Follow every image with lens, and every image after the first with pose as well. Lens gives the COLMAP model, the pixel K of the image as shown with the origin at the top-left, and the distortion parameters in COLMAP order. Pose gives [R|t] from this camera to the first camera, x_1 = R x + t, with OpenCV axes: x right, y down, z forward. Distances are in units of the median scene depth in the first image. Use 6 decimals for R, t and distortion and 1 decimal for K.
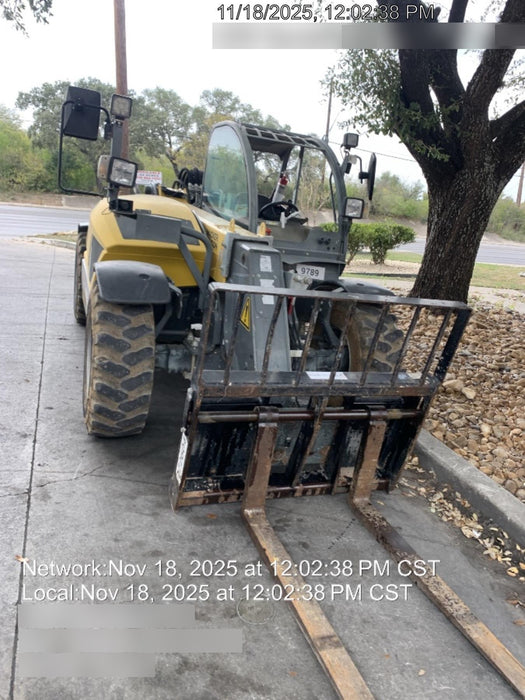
lens RADIAL K [[533.5, 0, 262.2], [0, 533.5, 333.5], [0, 0, 1]] dist [0.042064, -0.061234]
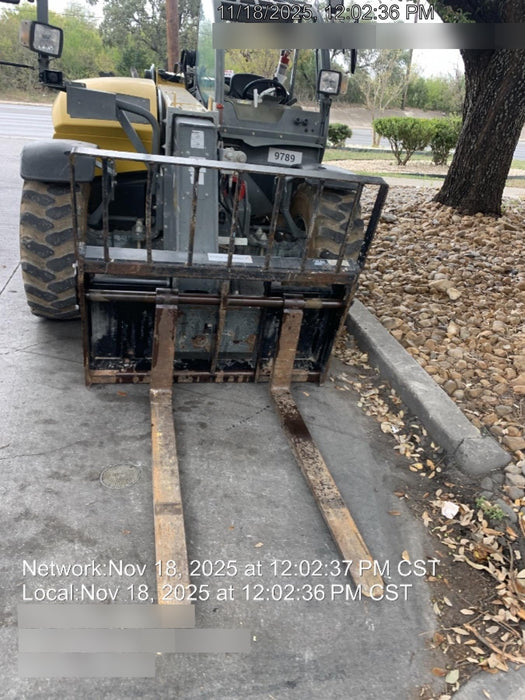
lens RADIAL K [[533.5, 0, 262.2], [0, 533.5, 333.5], [0, 0, 1]] dist [0.042064, -0.061234]
pose [[0.989217, 0.042903, -0.140034, 0.280863], [-0.019582, 0.986292, 0.163845, 0.048969], [0.145144, -0.159336, 0.976496, 0.053496]]
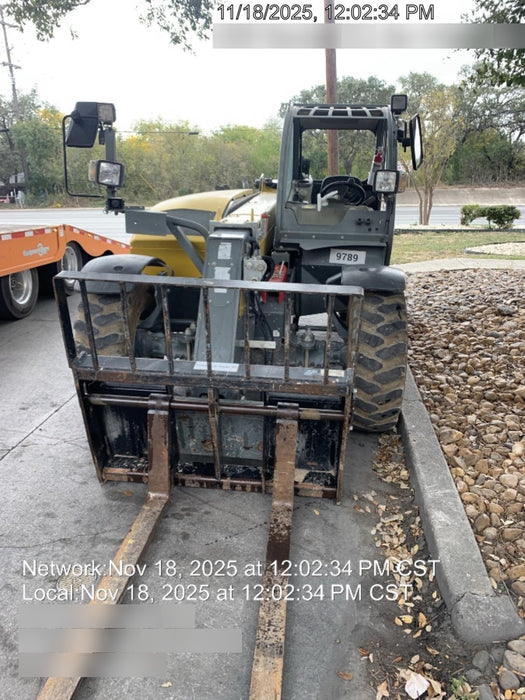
lens RADIAL K [[534.5, 0, 265.4], [0, 534.5, 342.8], [0, 0, 1]] dist [0.006871, -0.001838]
pose [[0.885653, 0.030378, -0.463353, 0.568108], [-0.016040, 0.999264, 0.034855, 0.001821], [0.464071, -0.023438, 0.885488, 0.177634]]
